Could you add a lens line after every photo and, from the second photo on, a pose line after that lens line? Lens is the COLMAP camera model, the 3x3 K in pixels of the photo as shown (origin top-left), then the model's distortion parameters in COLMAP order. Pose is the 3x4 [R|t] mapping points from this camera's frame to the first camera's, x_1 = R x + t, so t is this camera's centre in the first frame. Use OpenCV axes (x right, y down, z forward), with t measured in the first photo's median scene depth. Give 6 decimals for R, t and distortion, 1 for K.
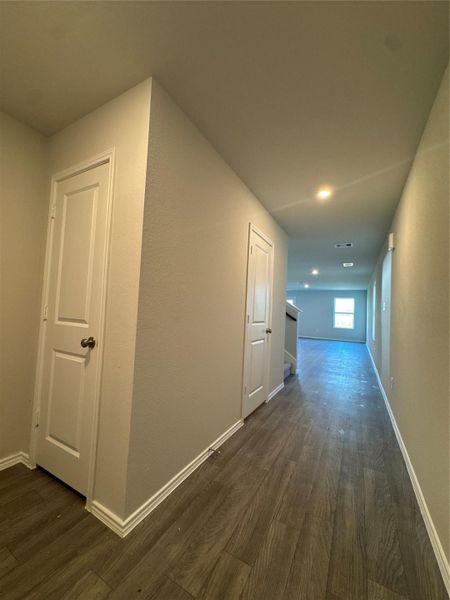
lens RADIAL K [[239.5, 0, 233.1], [0, 239.5, 299.2], [0, 0, 1]] dist [-0.007836, 0.000824]
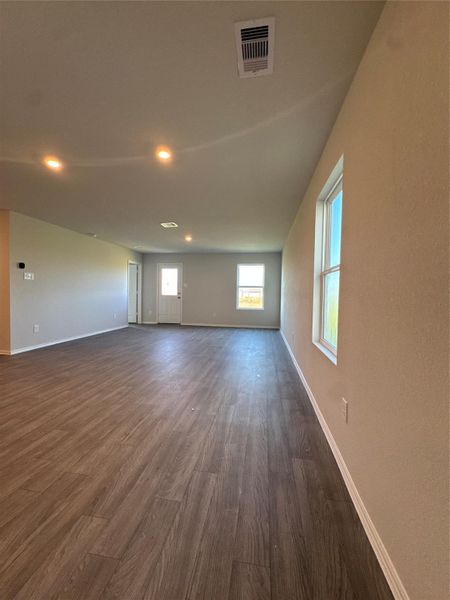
lens RADIAL K [[239.5, 0, 225.7], [0, 239.5, 301.8], [0, 0, 1]] dist [-0.007836, 0.000824]
pose [[0.949275, -0.048079, 0.310749, 0.084185], [0.020619, 0.995632, 0.091057, 0.056559], [-0.313770, -0.080031, 0.946120, 0.324853]]
